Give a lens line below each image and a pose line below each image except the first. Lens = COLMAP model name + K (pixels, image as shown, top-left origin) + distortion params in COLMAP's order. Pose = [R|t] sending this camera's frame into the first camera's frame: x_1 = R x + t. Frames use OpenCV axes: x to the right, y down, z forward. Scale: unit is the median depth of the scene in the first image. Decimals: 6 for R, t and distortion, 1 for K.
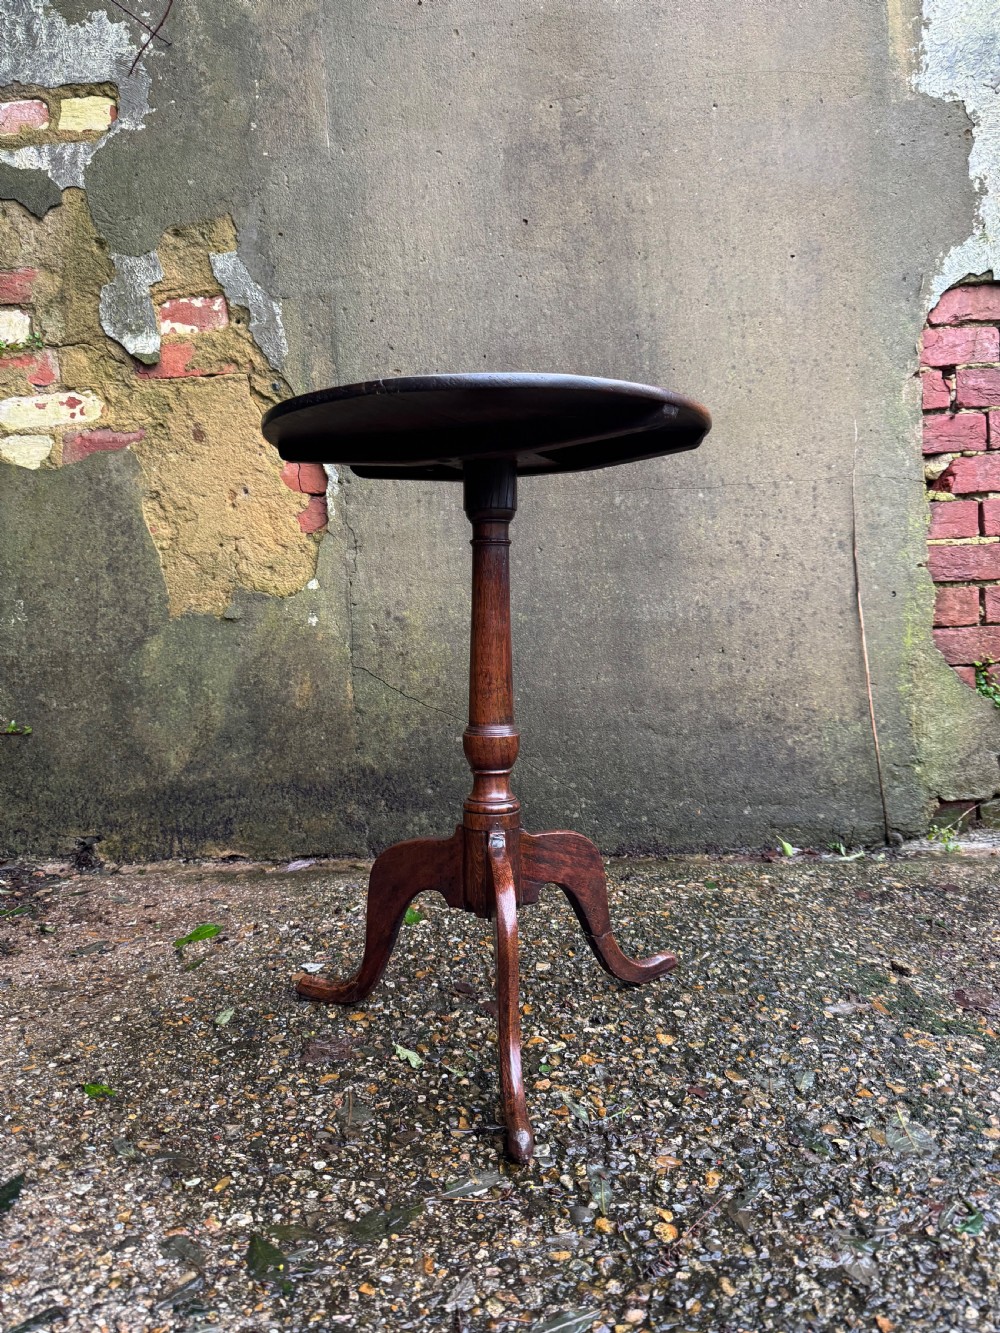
lens RADIAL K [[959.9, 0, 505.1], [0, 959.9, 678.1], [0, 0, 1]] dist [0.000667, -0.017235]
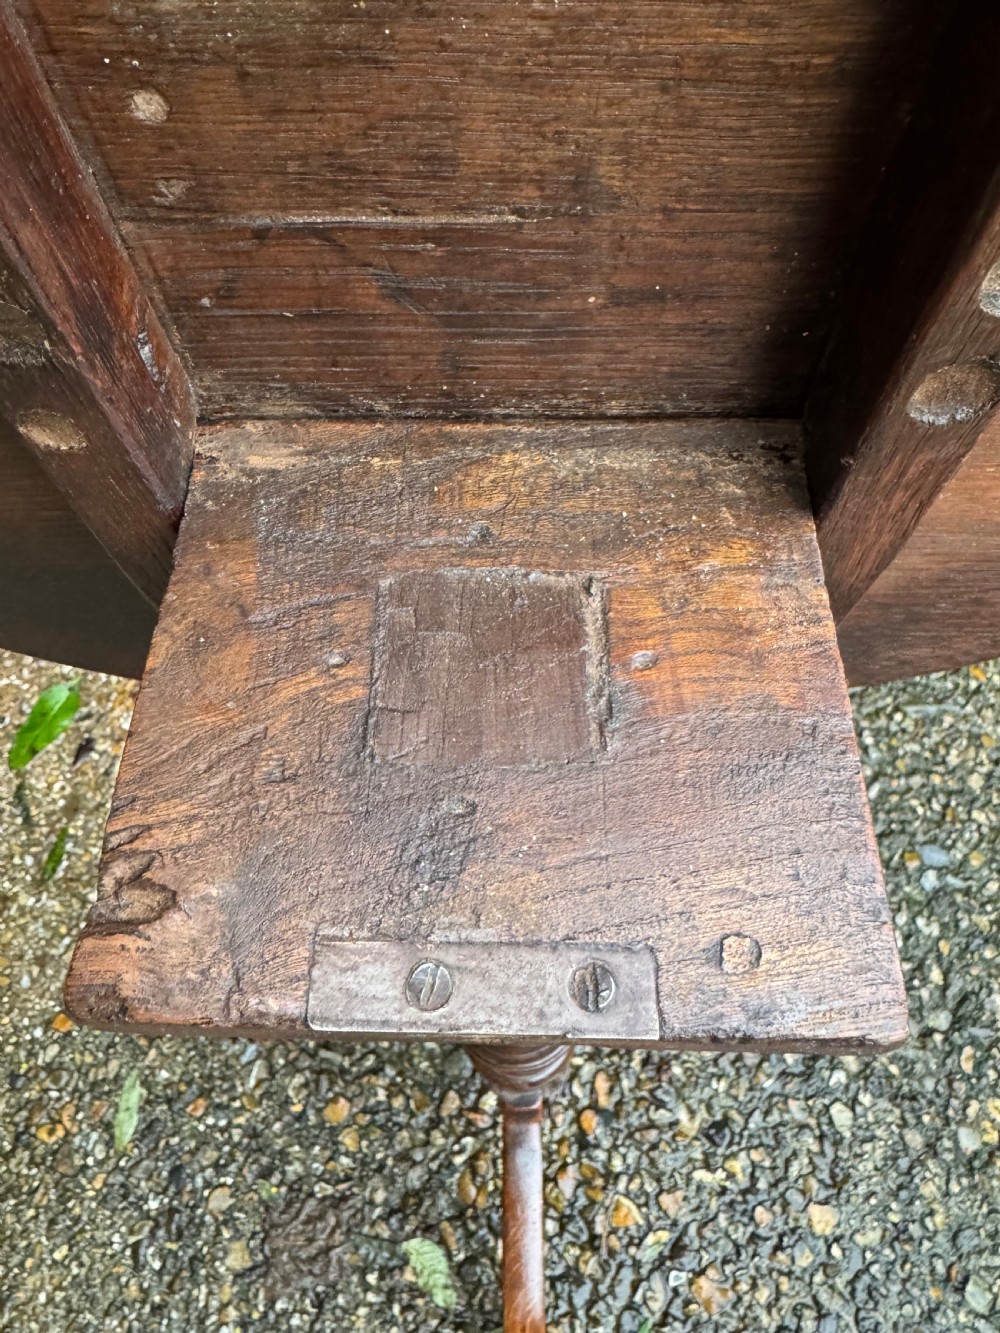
lens RADIAL K [[959.9, 0, 502.6], [0, 959.9, 631.3], [0, 0, 1]] dist [0.000667, -0.017235]
pose [[0.999369, -0.016444, 0.031472, -0.036646], [-0.017060, 0.554974, 0.831693, -0.220554], [-0.031143, -0.831705, 0.554343, 0.563906]]
